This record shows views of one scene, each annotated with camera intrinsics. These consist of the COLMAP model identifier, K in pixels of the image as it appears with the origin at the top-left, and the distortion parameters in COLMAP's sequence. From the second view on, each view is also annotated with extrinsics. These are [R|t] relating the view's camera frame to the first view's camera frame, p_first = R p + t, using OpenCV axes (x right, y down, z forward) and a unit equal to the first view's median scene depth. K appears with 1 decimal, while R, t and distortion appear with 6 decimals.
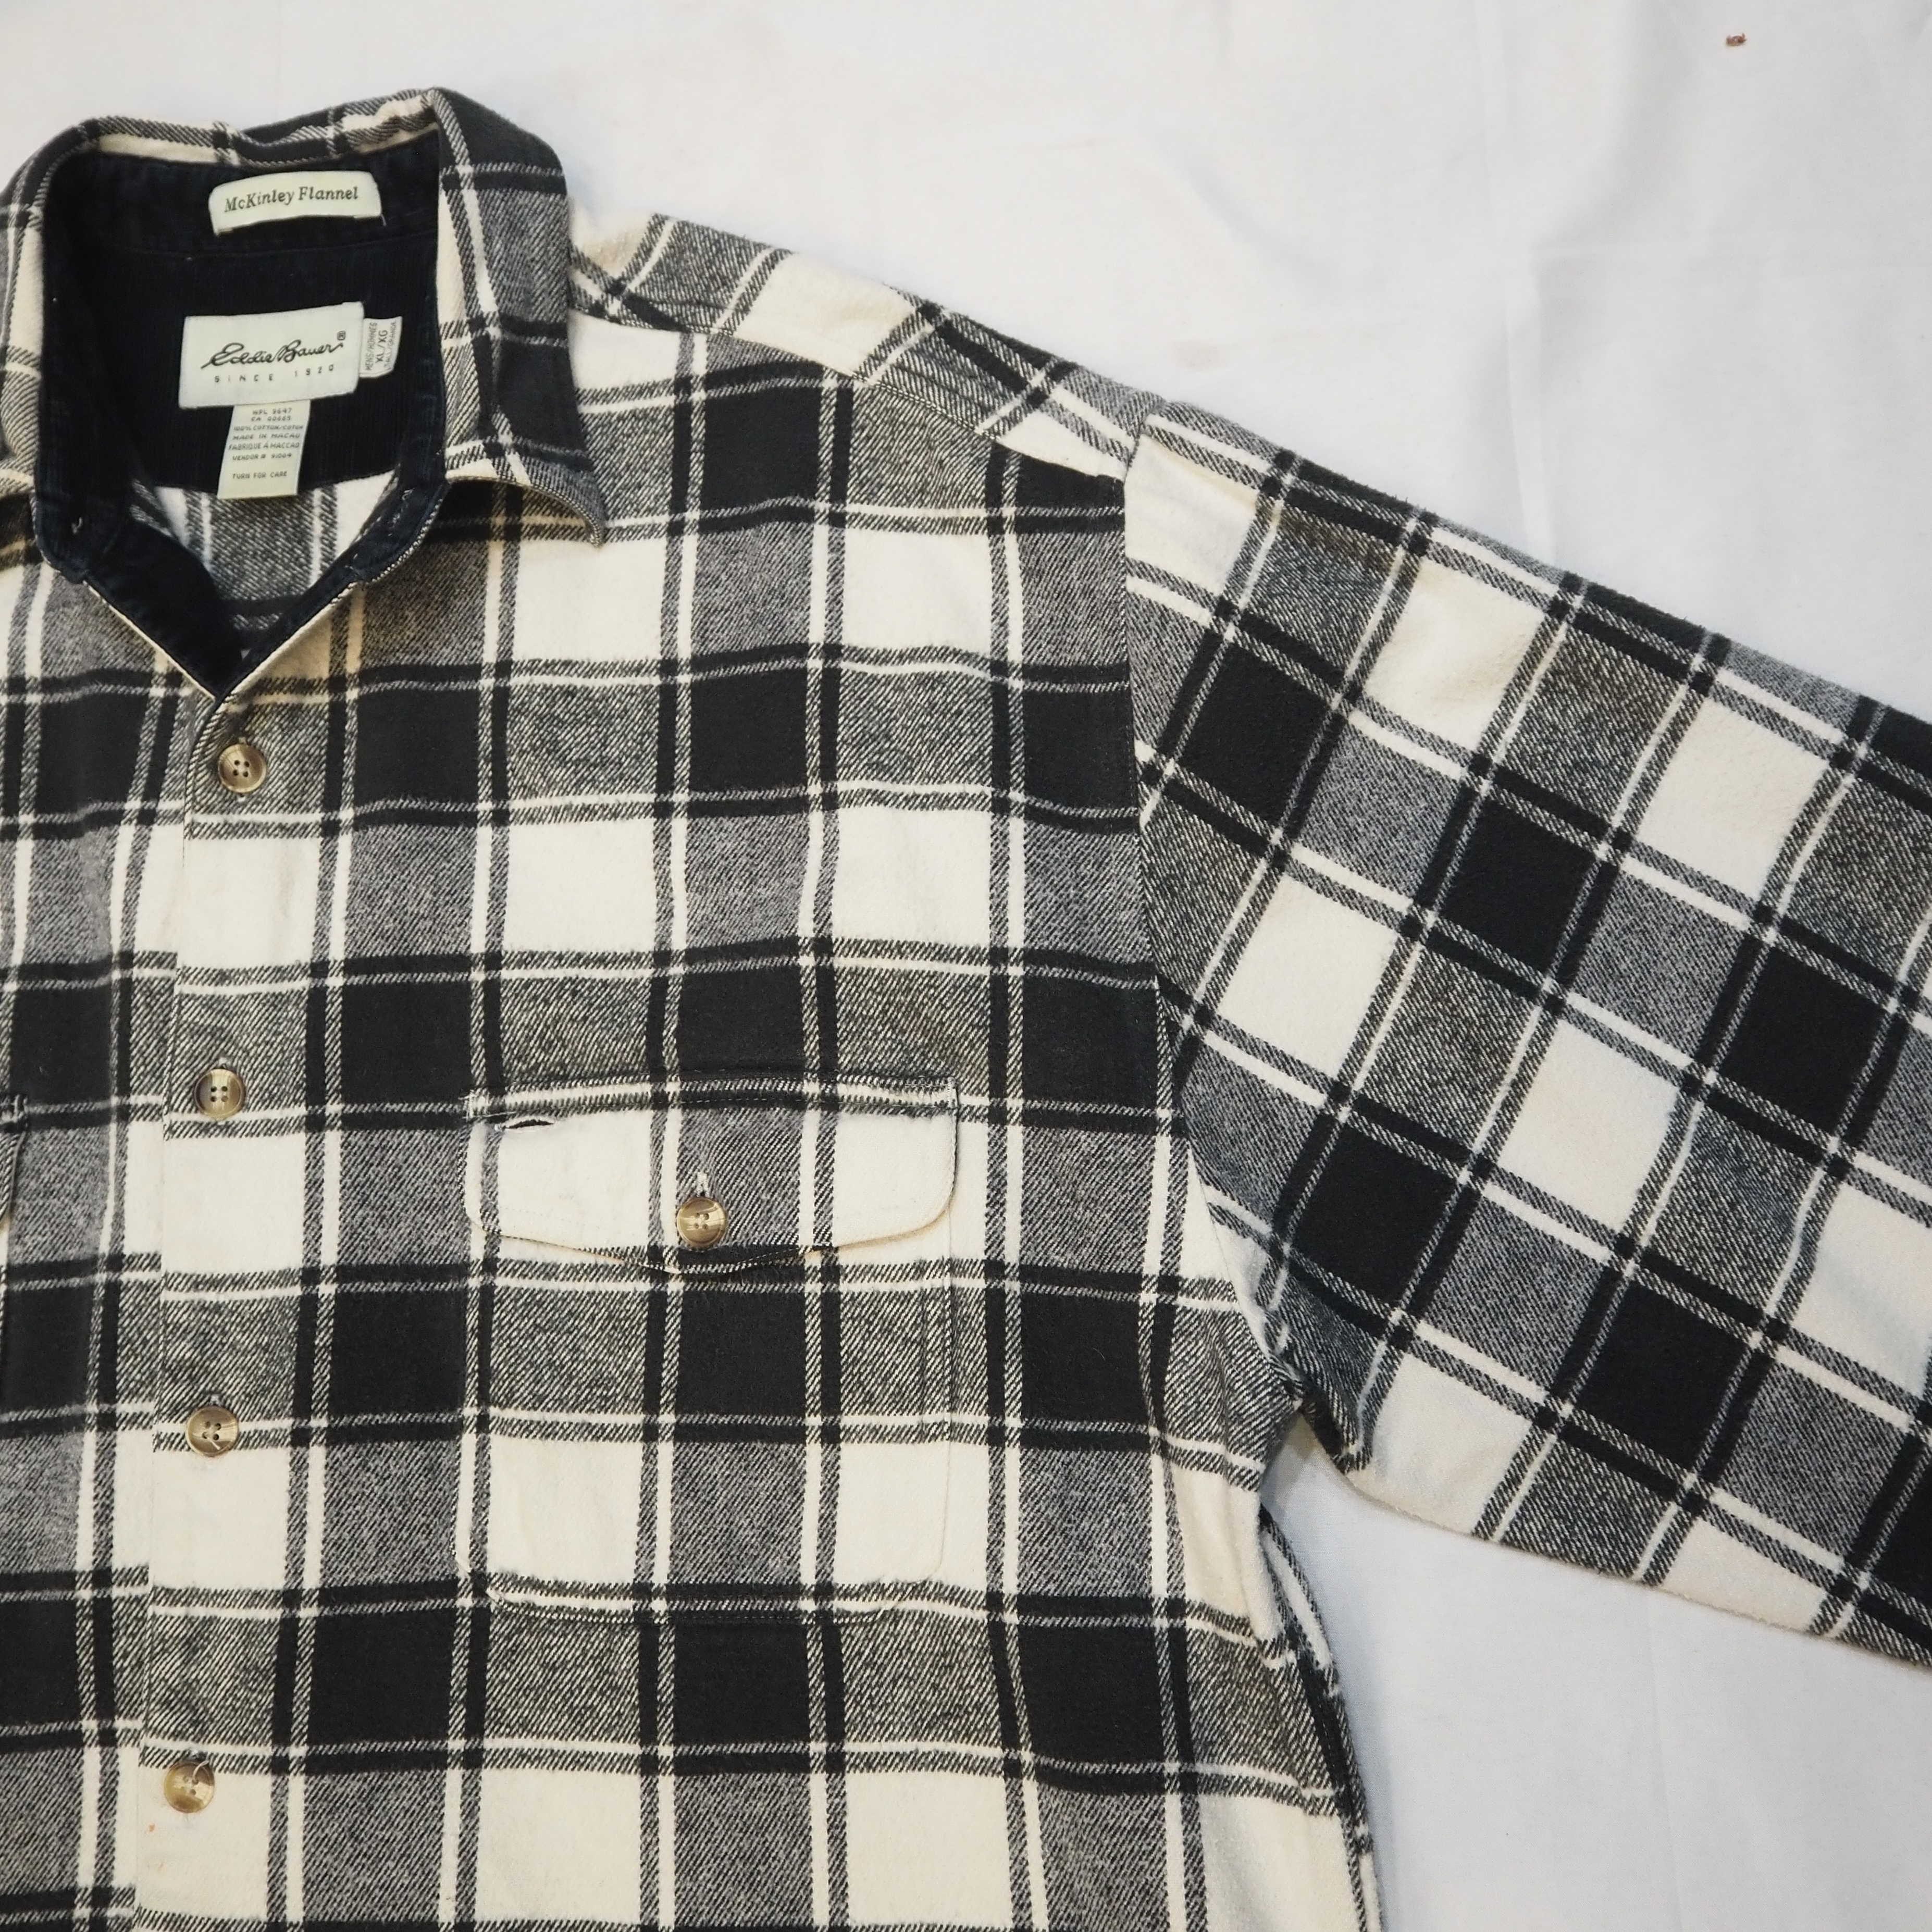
lens RADIAL K [[2259.7, 0, 1001.0], [0, 2259.7, 929.5], [0, 0, 1]] dist [-0.044913, 0.021827]
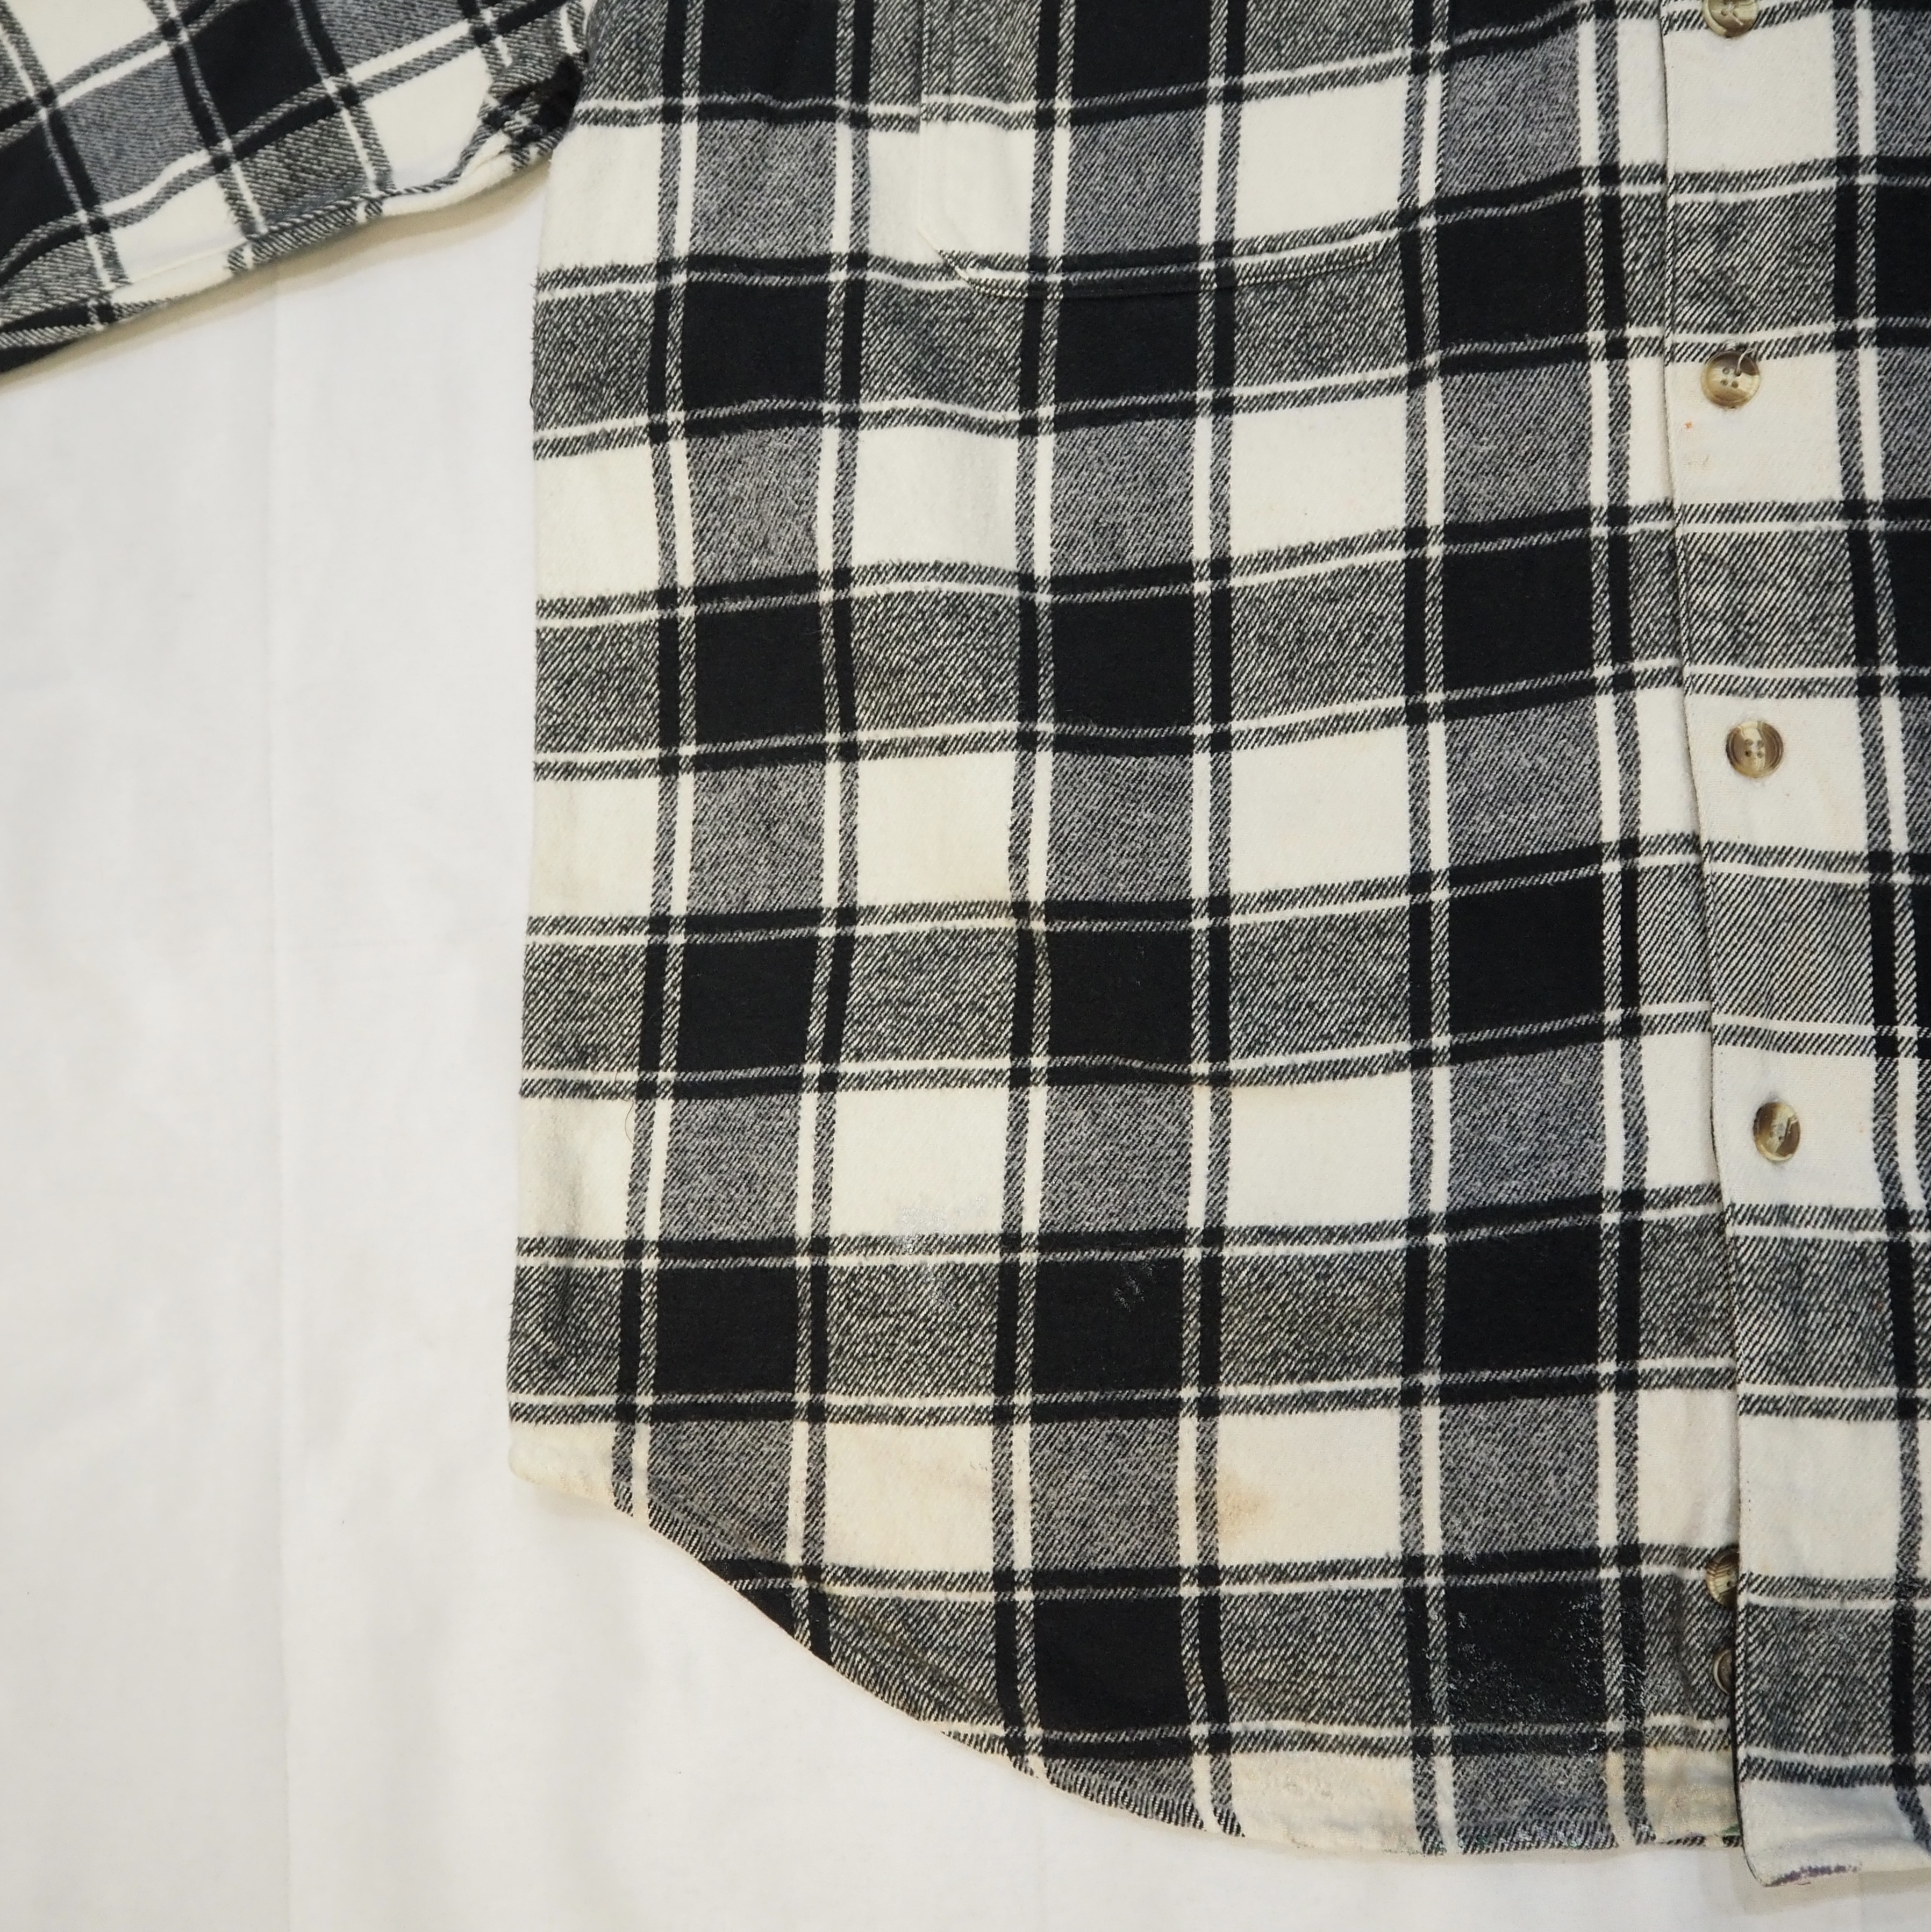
lens RADIAL K [[2321.0, 0, 961.4], [0, 2321.0, 963.6], [0, 0, 1]] dist [-0.044482, 0.025534]
pose [[0.994473, -0.005356, -0.104856, -0.545798], [0.015487, 0.995257, 0.096039, 0.496110], [0.103845, -0.097132, 0.989839, 0.006211]]
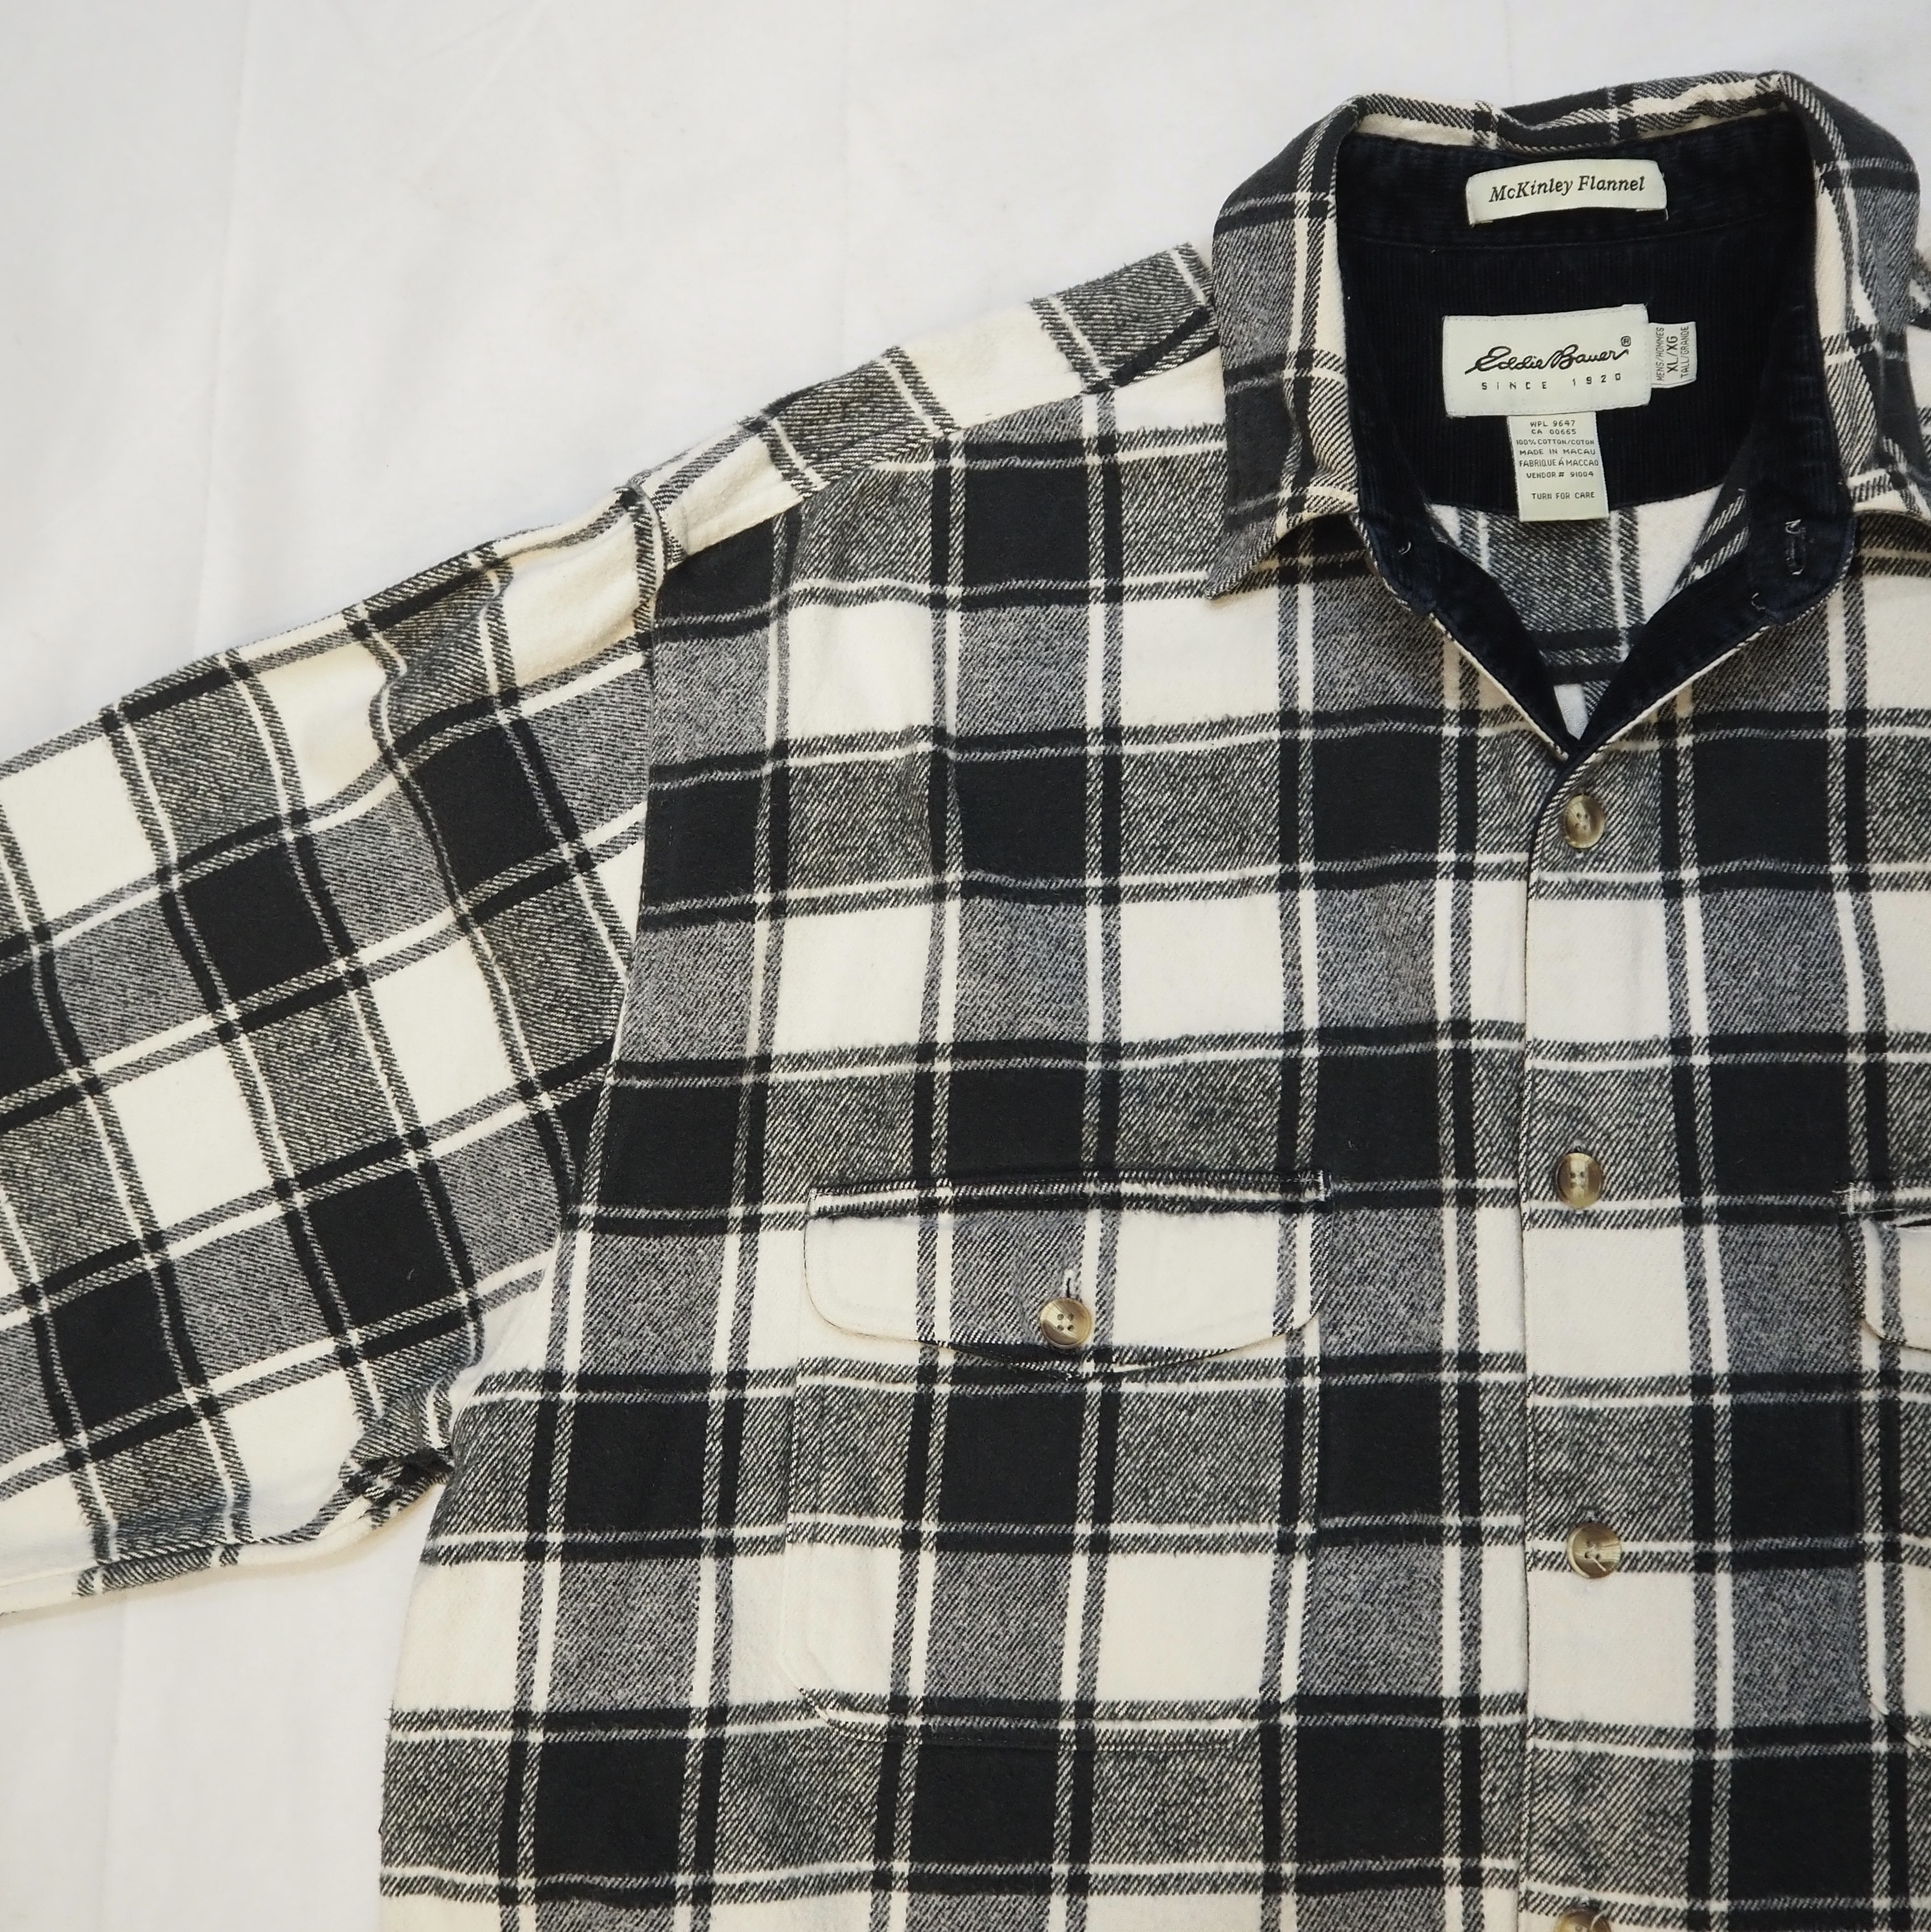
lens RADIAL K [[2305.1, 0, 889.9], [0, 2305.1, 914.6], [0, 0, 1]] dist [-0.045146, 0.025362]
pose [[0.997307, 0.026646, -0.068328, -0.560674], [-0.025028, 0.999388, 0.024428, -0.050297], [0.068937, -0.022653, 0.997364, 0.049772]]
